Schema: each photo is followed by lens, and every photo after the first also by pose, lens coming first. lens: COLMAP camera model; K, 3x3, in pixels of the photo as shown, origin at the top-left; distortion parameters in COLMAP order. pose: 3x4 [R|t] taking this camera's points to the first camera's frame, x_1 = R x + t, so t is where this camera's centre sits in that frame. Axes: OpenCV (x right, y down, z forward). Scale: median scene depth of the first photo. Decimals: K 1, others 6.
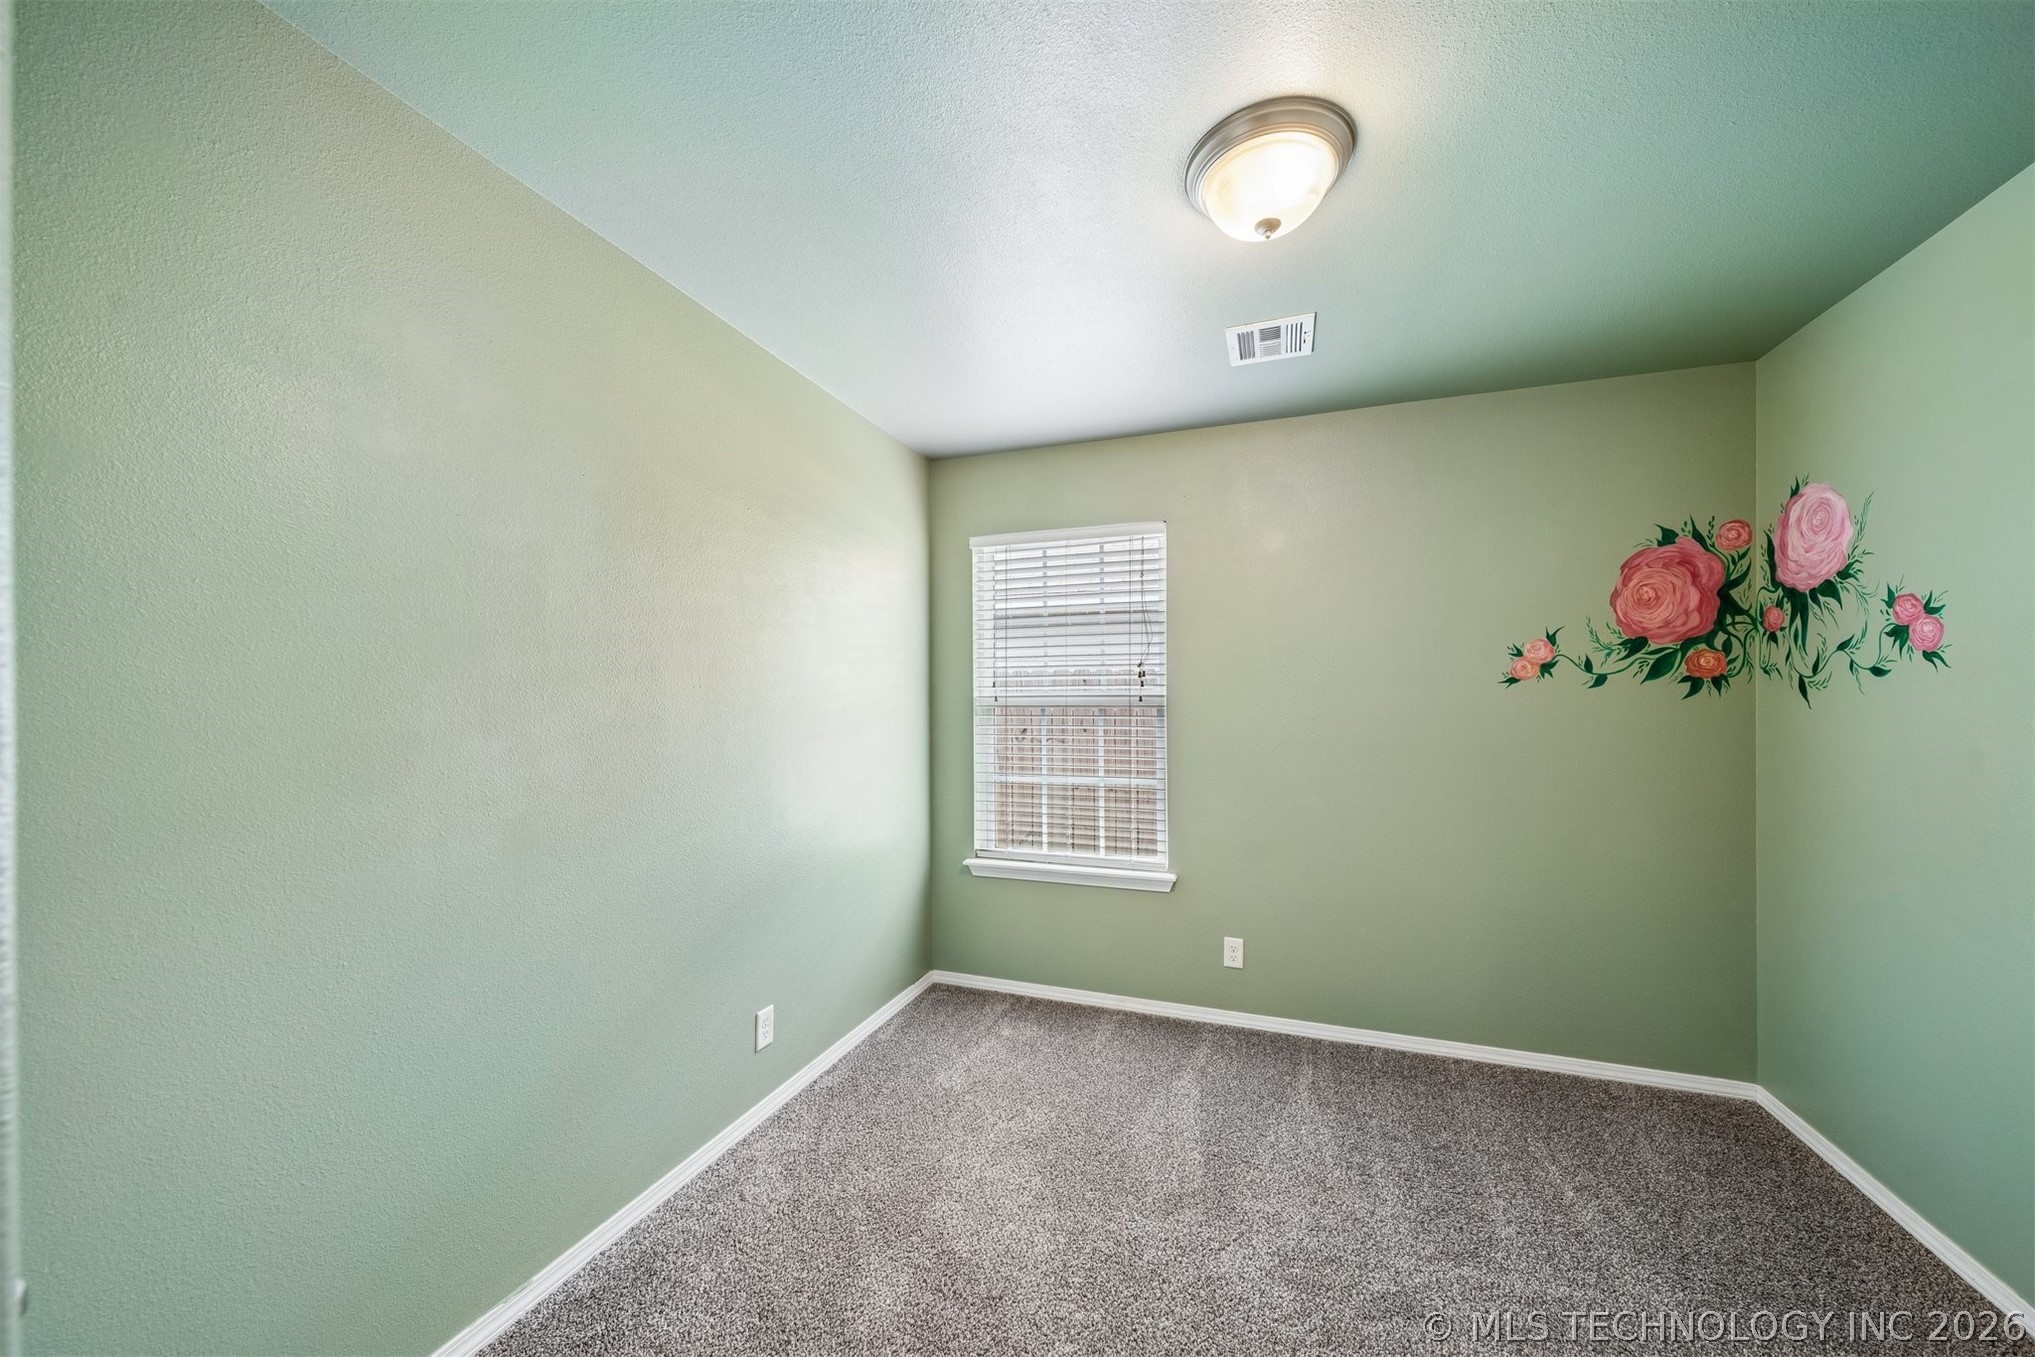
lens RADIAL K [[720.2, 0, 1019.9], [0, 720.2, 690.7], [0, 0, 1]] dist [-0.000122, -0.000039]
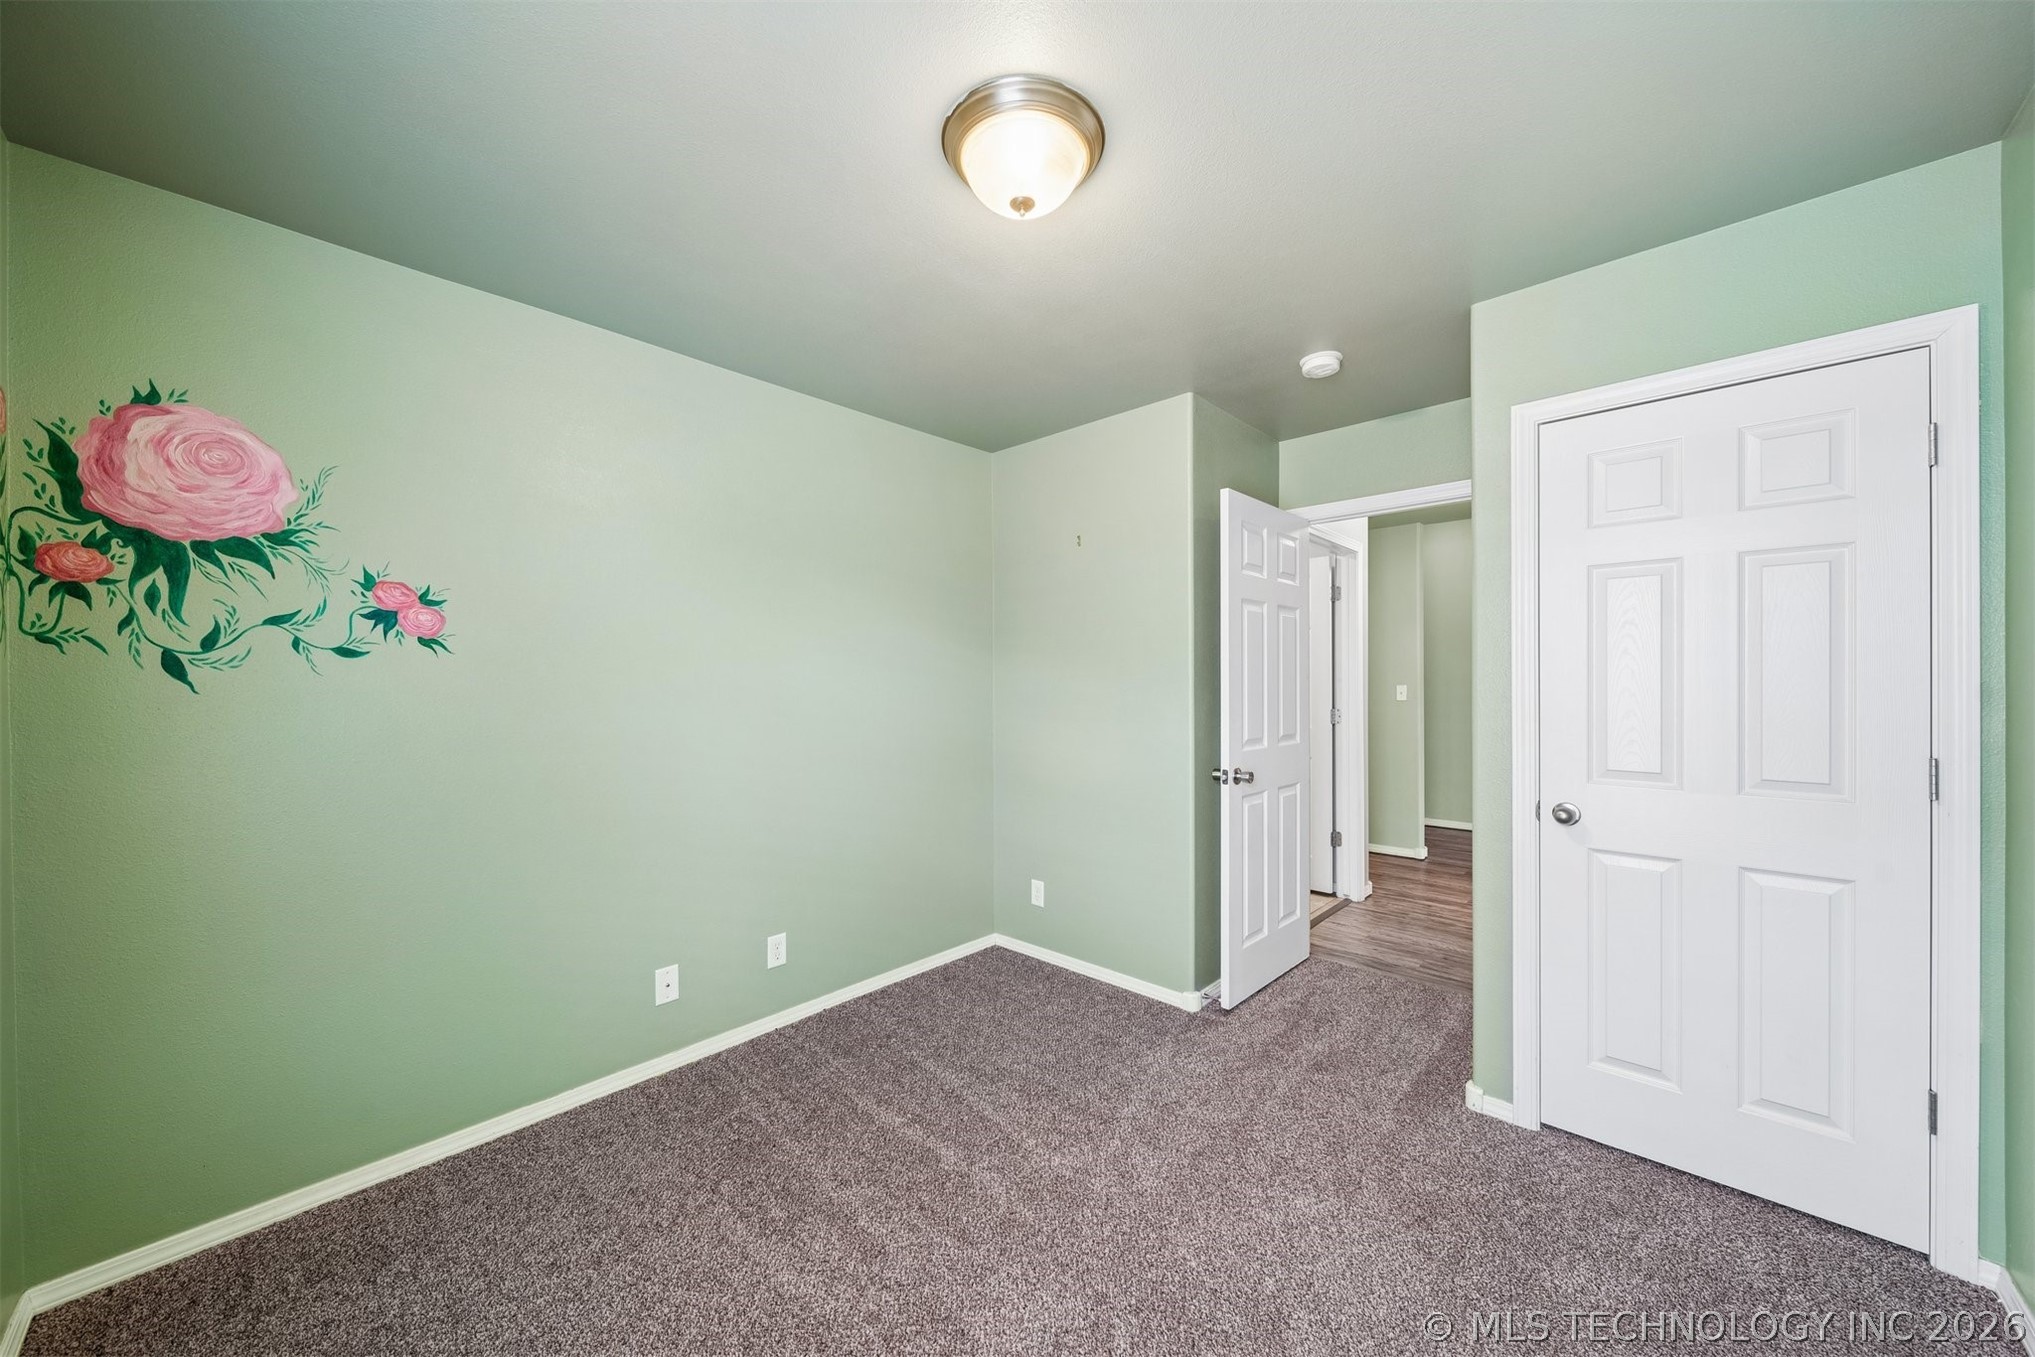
lens RADIAL K [[720.2, 0, 1019.9], [0, 720.2, 690.7], [0, 0, 1]] dist [-0.000122, -0.000039]
pose [[-0.918371, -0.000168, 0.395721, -0.036326], [0.002018, 0.999985, 0.005109, 0.021311], [-0.395716, 0.005491, -0.918356, 1.481886]]
